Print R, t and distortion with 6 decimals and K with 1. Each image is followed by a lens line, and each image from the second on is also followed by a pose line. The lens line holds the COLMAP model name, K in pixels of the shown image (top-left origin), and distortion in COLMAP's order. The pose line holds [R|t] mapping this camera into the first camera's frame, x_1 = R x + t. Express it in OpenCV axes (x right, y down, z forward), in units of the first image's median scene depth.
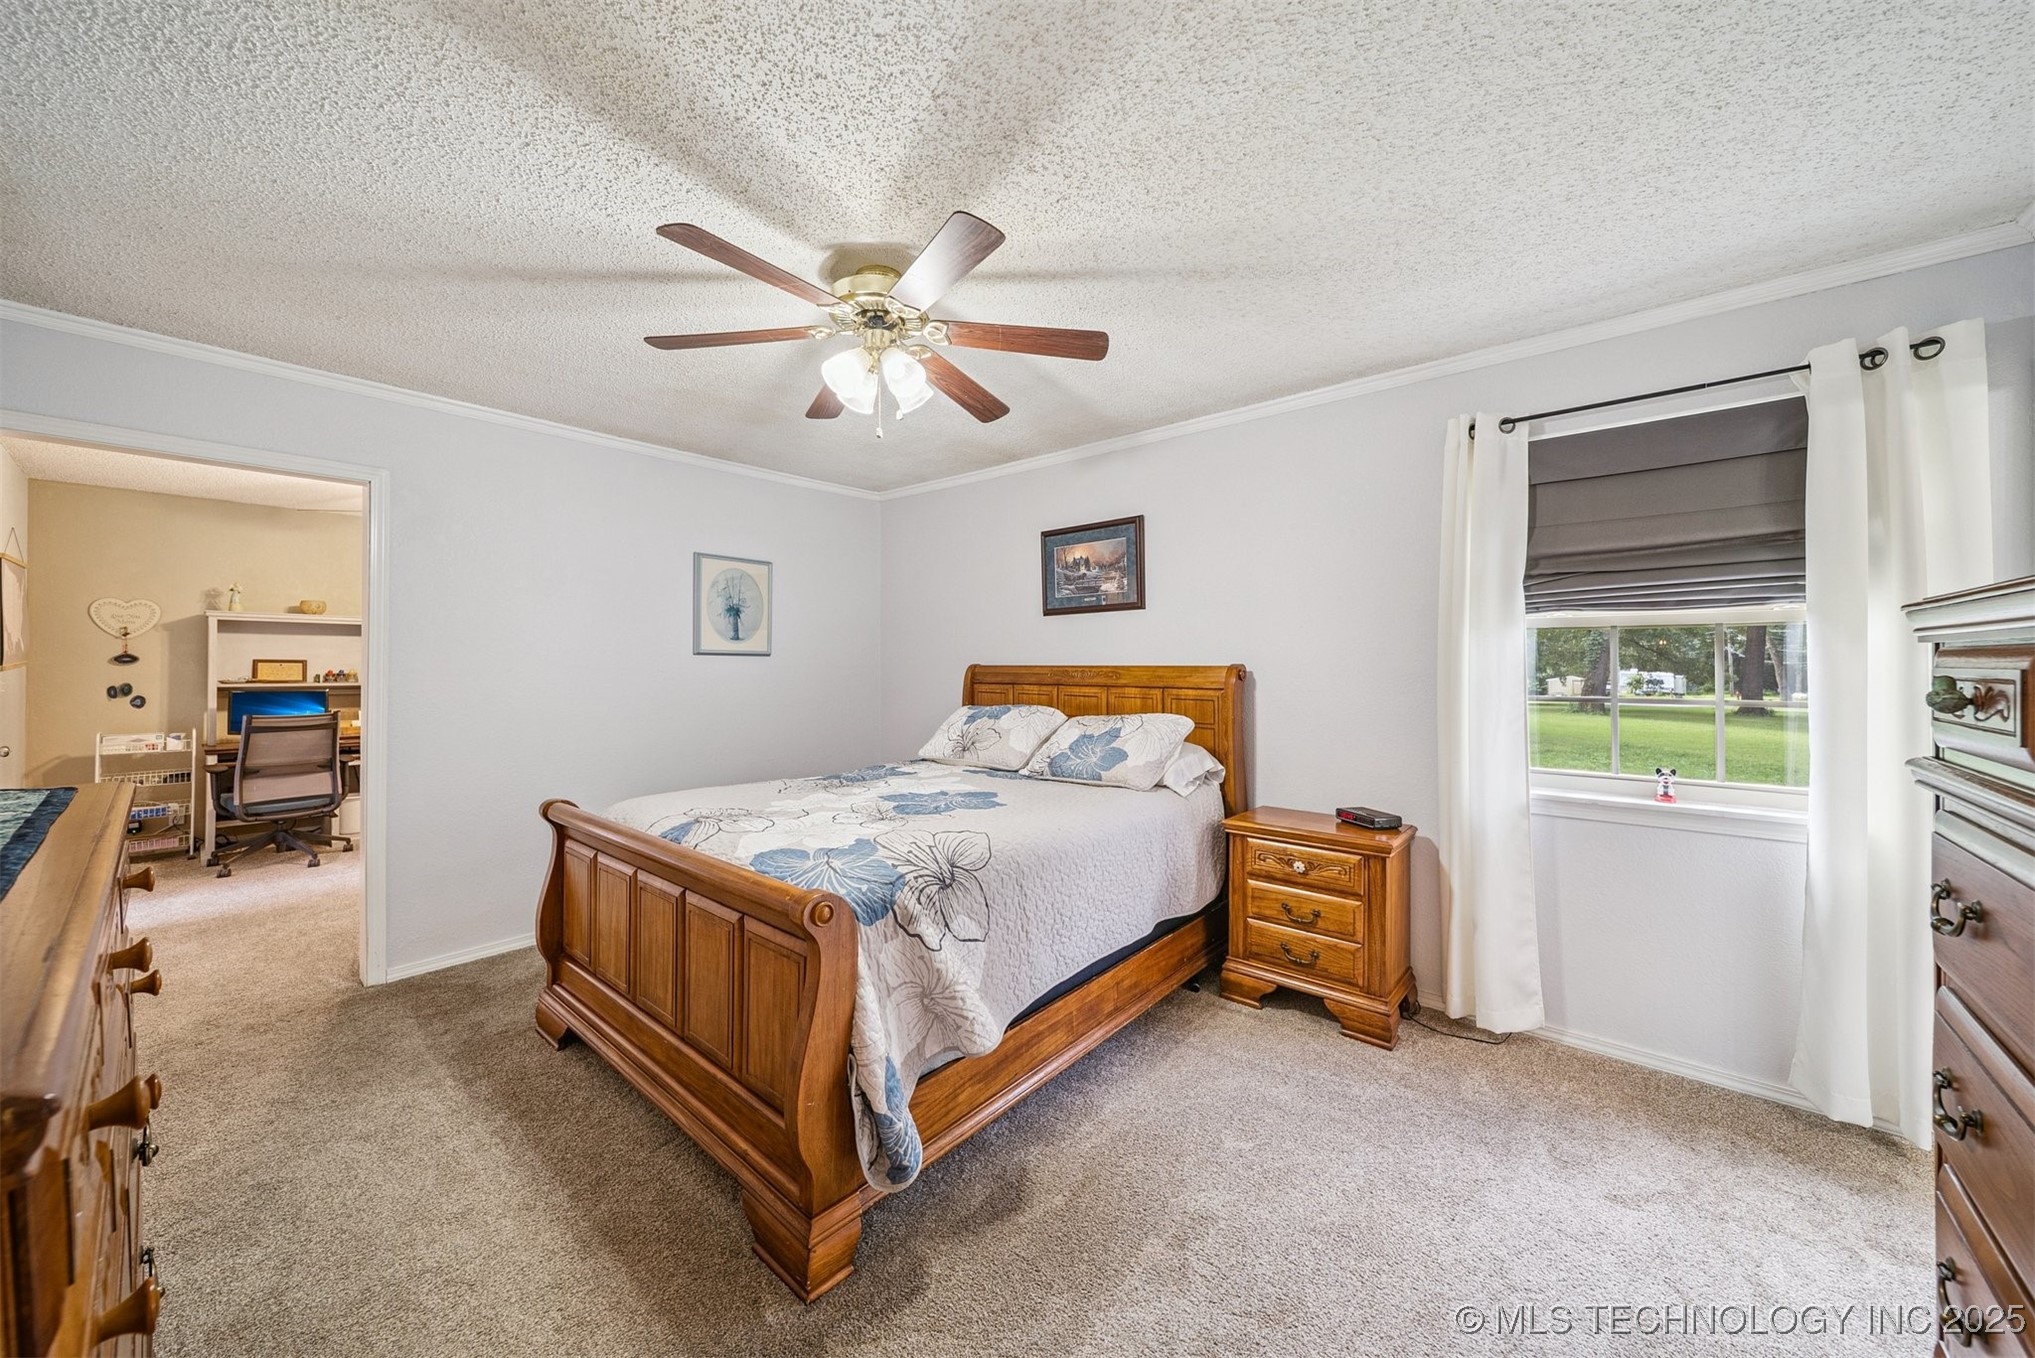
lens RADIAL K [[722.0, 0, 1017.6], [0, 722.0, 660.1], [0, 0, 1]] dist [-0.000041, -0.000215]
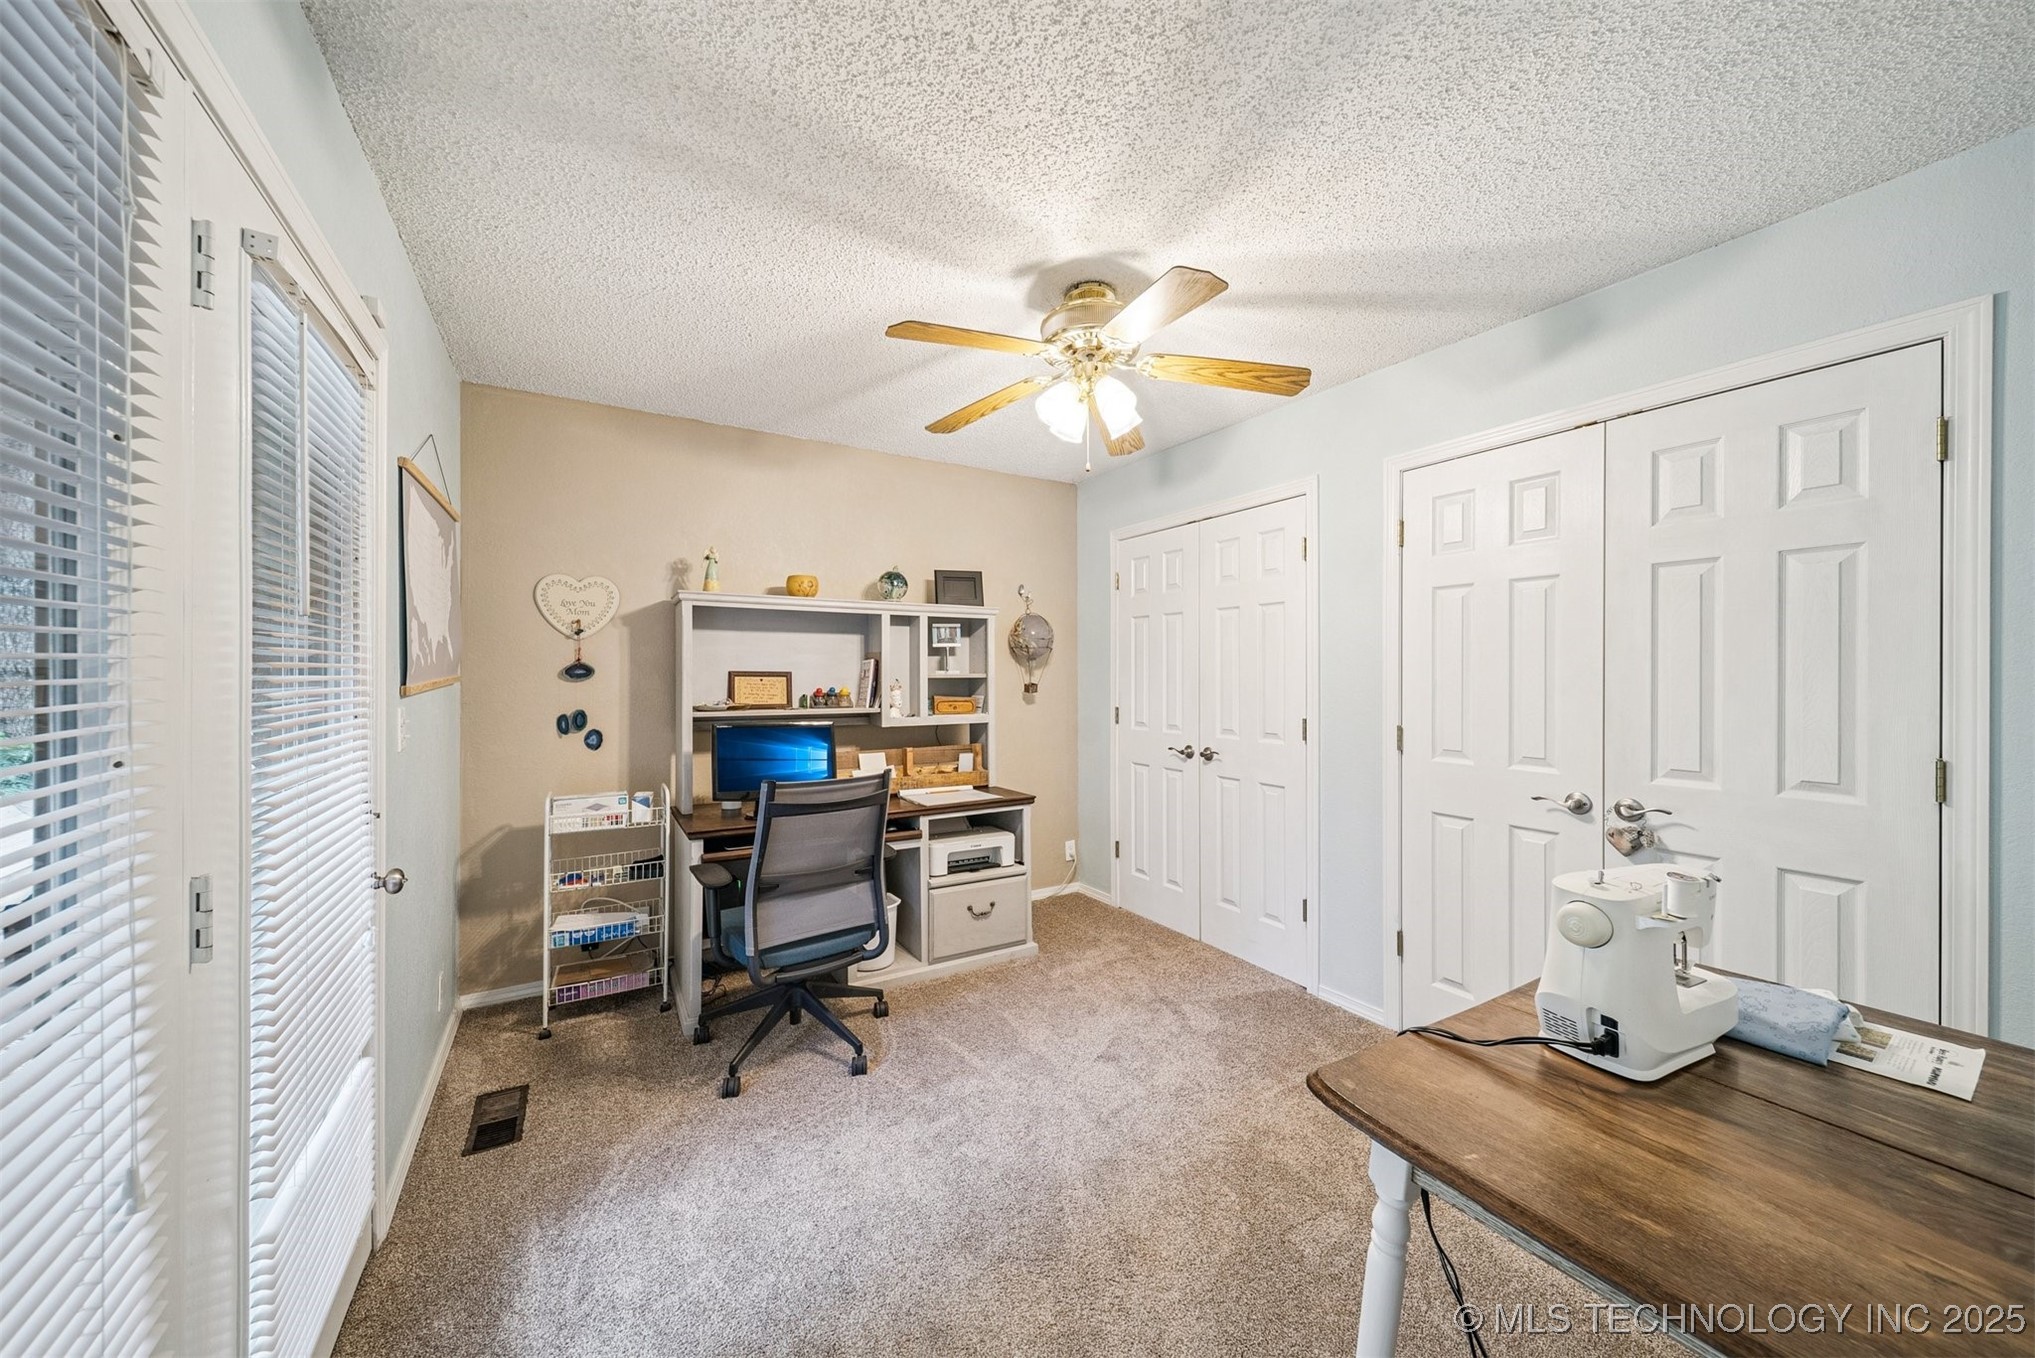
lens RADIAL K [[732.5, 0, 1020.8], [0, 732.5, 671.9], [0, 0, 1]] dist [0.006042, -0.000140]
pose [[0.947303, -0.002288, -0.320331, -0.664252], [0.003562, 0.999988, 0.003390, -0.001807], [0.320320, -0.004353, 0.947299, 0.516061]]
